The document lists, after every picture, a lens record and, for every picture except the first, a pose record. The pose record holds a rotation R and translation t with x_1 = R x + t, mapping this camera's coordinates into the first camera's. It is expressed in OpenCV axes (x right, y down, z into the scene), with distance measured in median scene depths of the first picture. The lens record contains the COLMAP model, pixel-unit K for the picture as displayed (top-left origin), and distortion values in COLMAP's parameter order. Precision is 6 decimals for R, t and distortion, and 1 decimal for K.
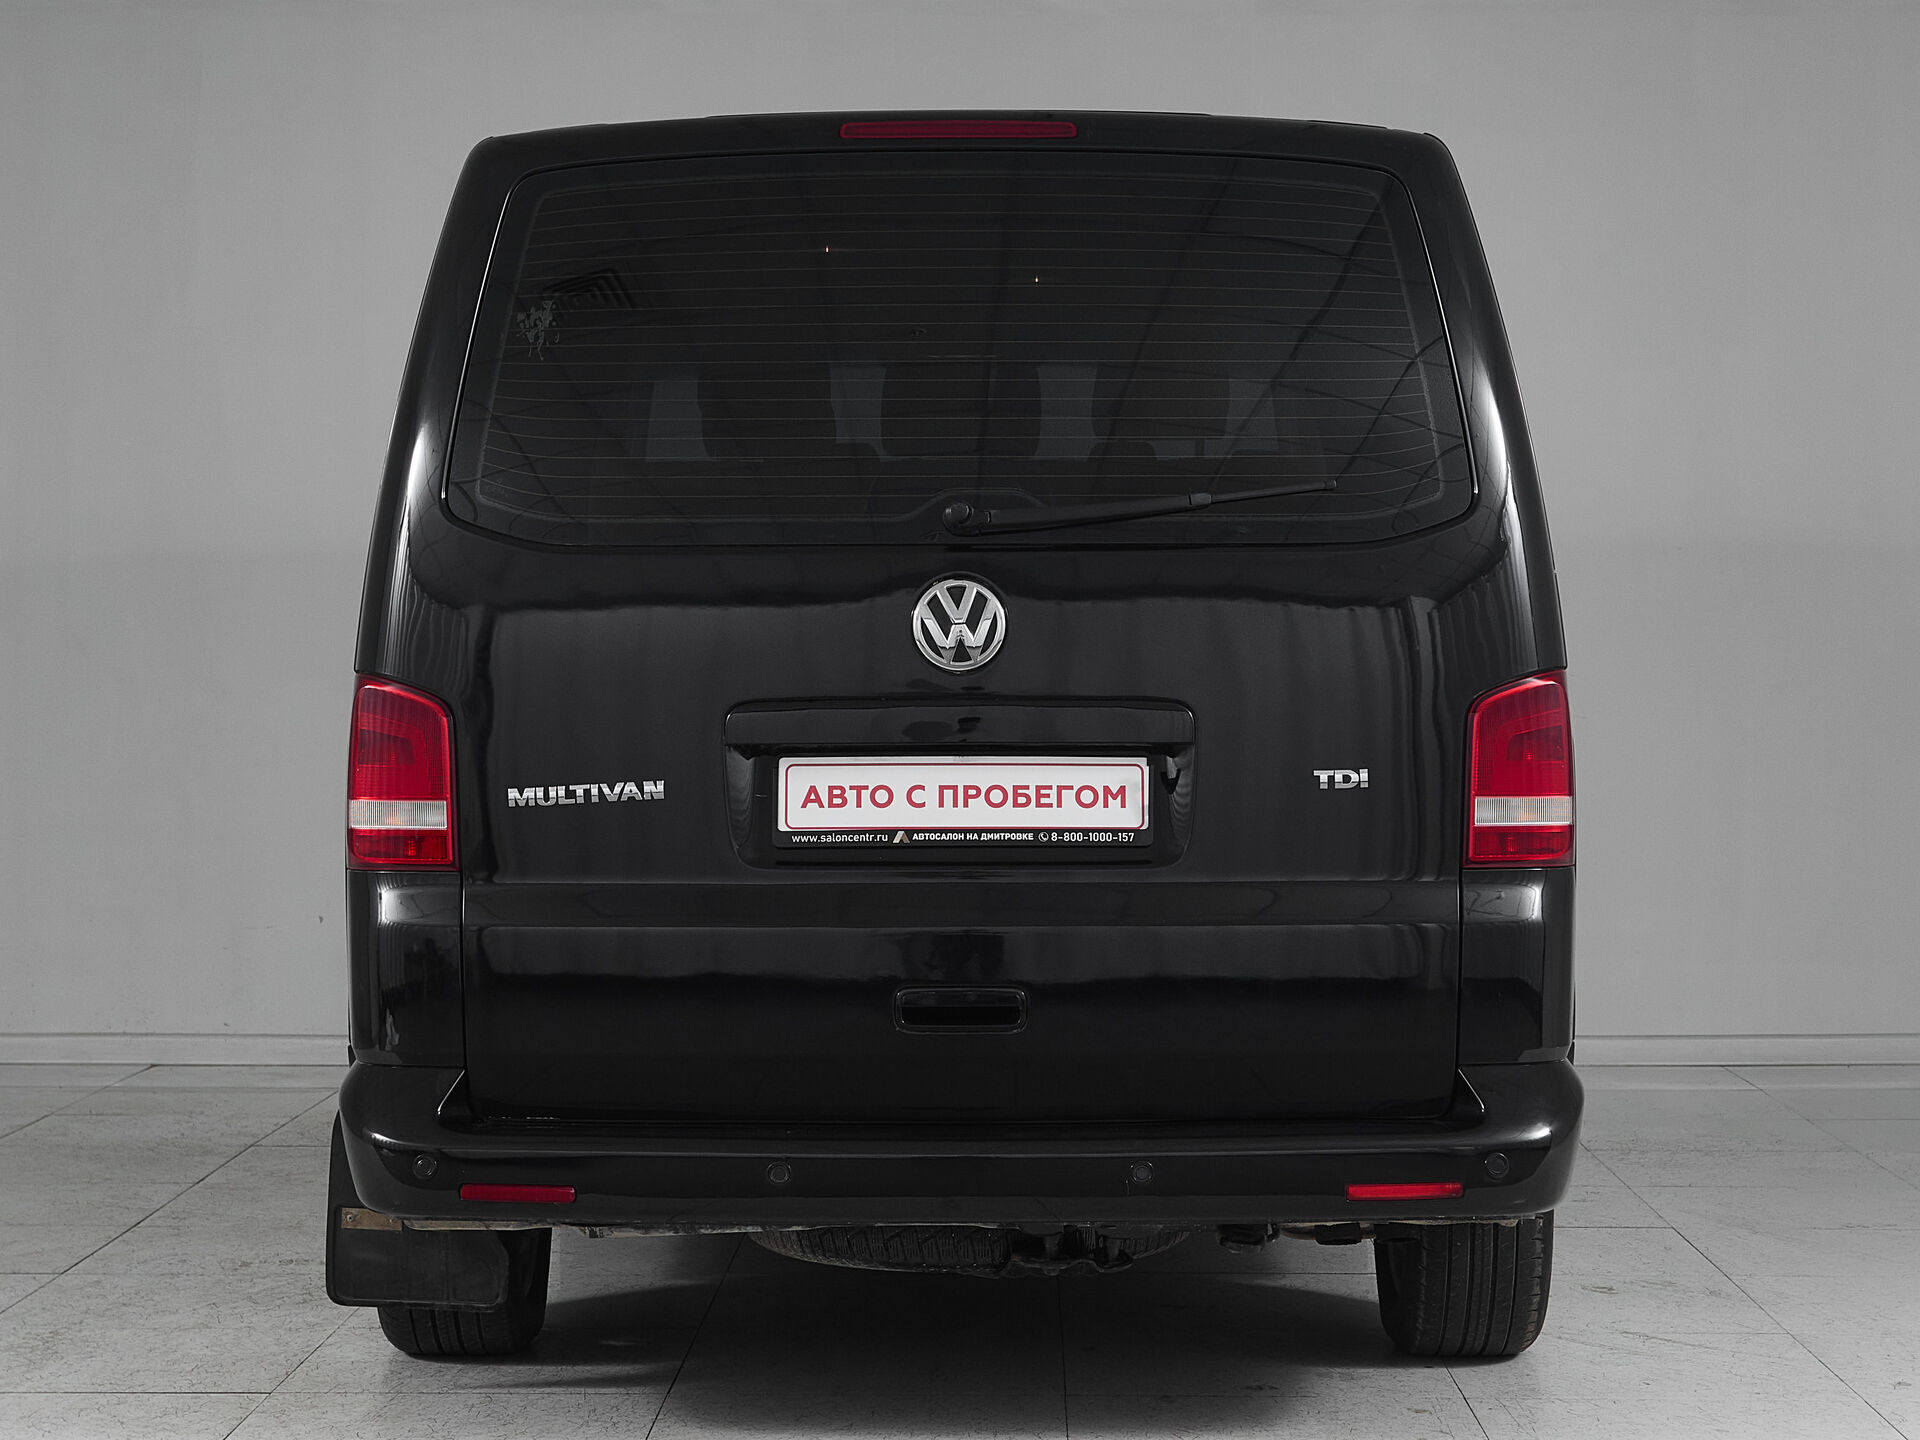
lens RADIAL K [[3310.5, 0, 960.0], [0, 3310.5, 720.0], [0, 0, 1]] dist [0.022499, 0.038065]
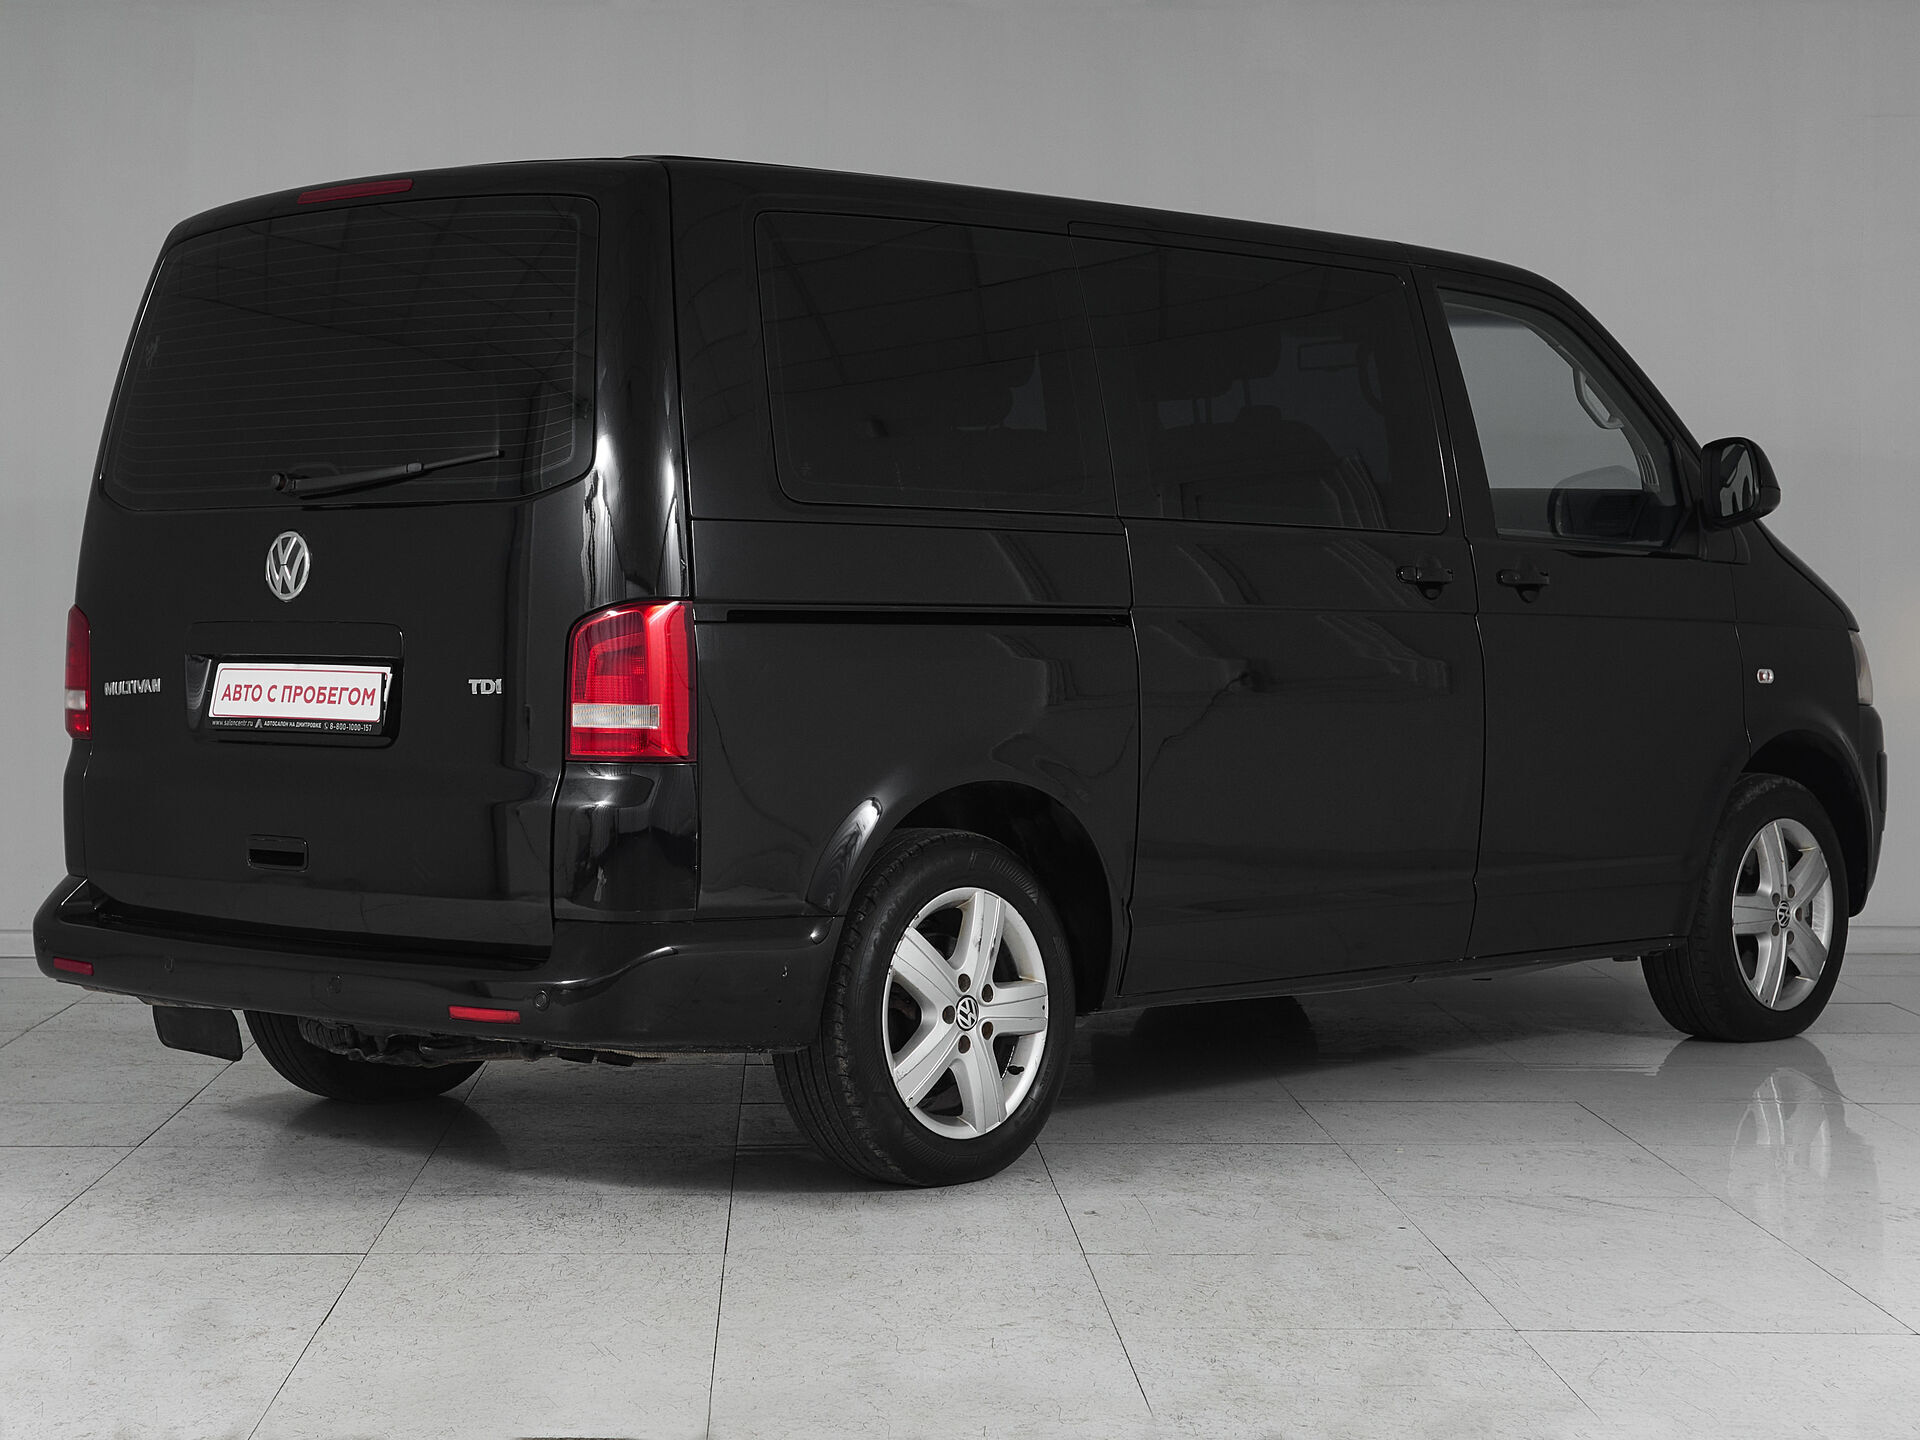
lens RADIAL K [[3310.5, 0, 960.0], [0, 3310.5, 720.0], [0, 0, 1]] dist [0.022499, 0.038065]
pose [[0.757625, 0.024702, -0.652223, 1.079452], [-0.014620, 0.999675, 0.020877, 0.001536], [0.652526, -0.006281, 0.757740, 0.159463]]
